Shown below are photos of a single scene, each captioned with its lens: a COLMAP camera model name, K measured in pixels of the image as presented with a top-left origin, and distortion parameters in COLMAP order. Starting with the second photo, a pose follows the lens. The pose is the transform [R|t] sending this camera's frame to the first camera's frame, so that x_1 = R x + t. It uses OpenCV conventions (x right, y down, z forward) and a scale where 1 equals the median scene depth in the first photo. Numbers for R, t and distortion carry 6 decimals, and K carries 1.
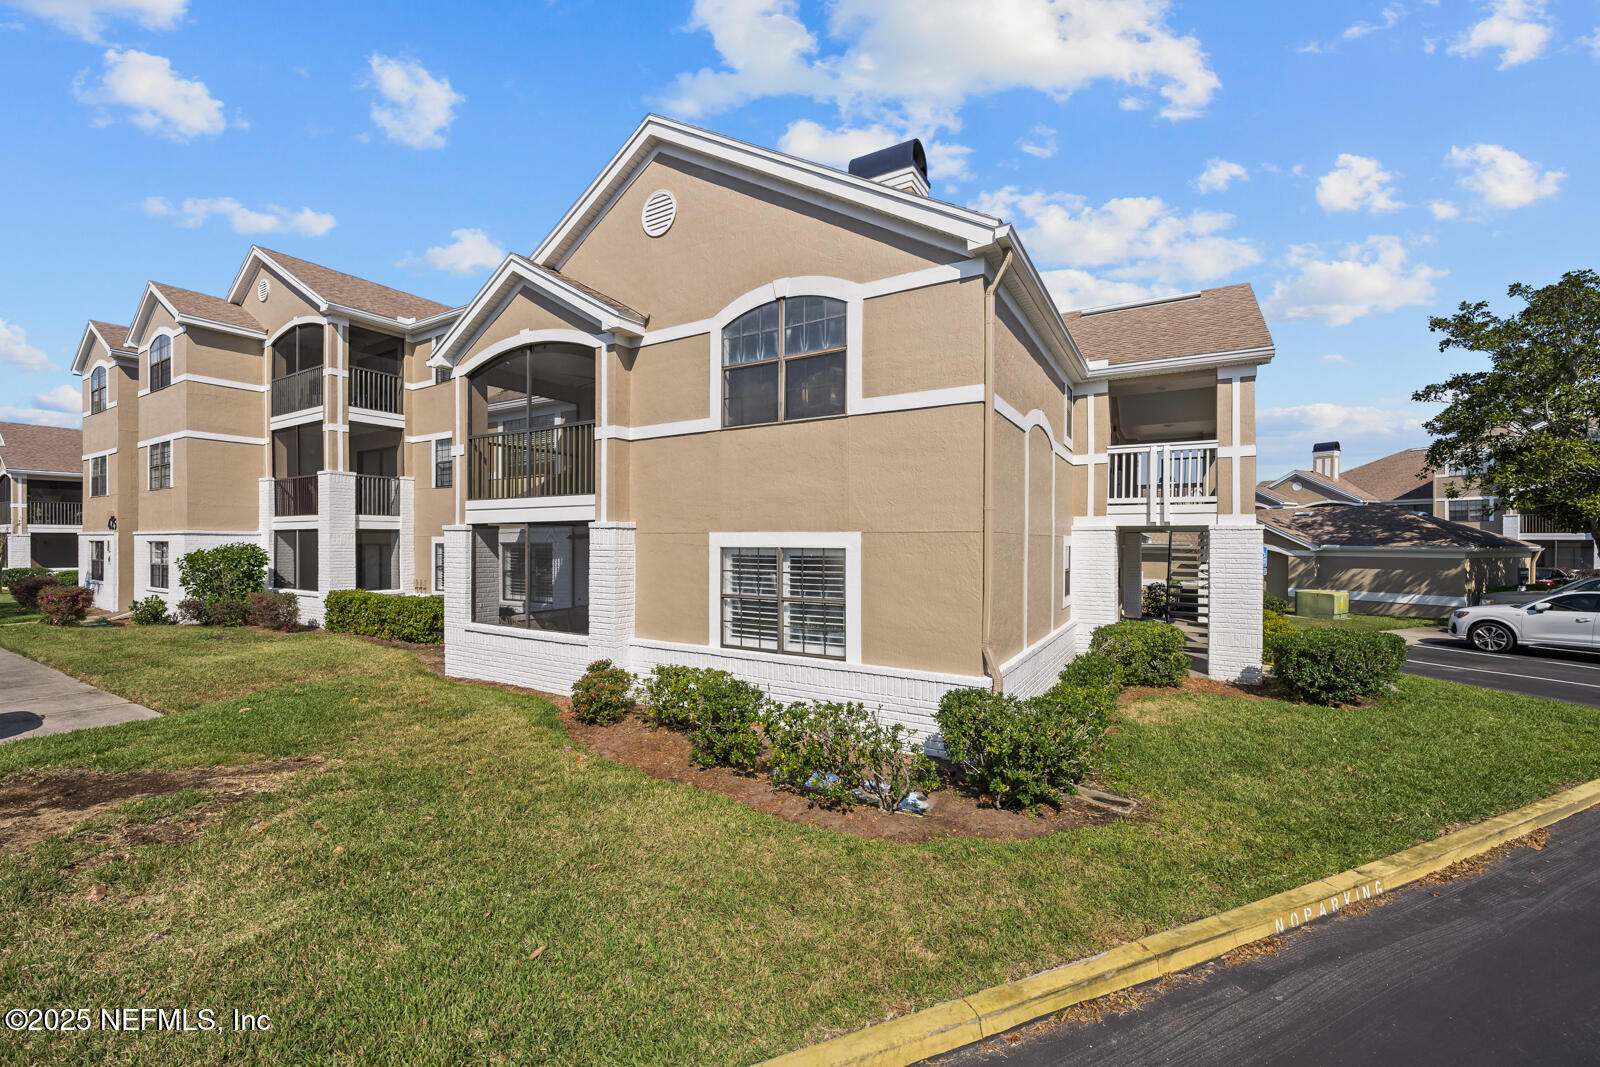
lens RADIAL K [[637.2, 0, 792.2], [0, 637.2, 540.9], [0, 0, 1]] dist [-0.003076, 0.000319]
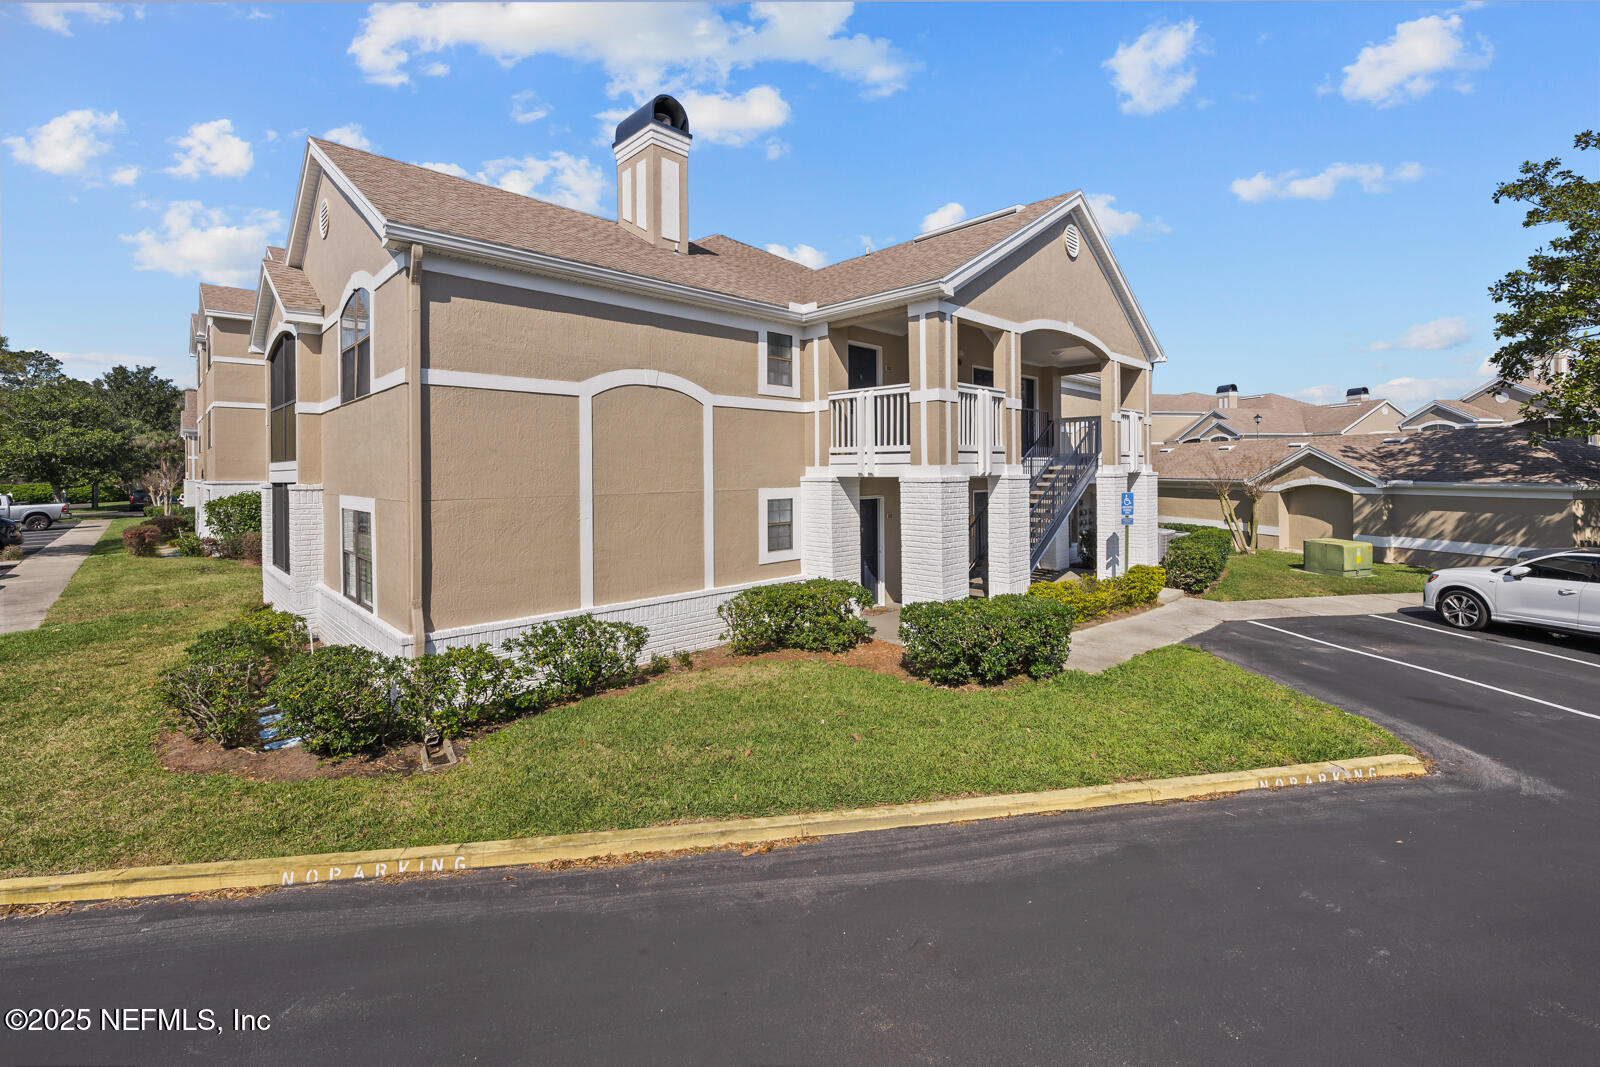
lens RADIAL K [[637.2, 0, 699.1], [0, 637.2, 476.1], [0, 0, 1]] dist [-0.003076, 0.000319]
pose [[0.966878, -0.012235, -0.254945, 0.383833], [0.012448, 0.999922, -0.000778, -0.018365], [0.254935, -0.002421, 0.966955, 0.025547]]
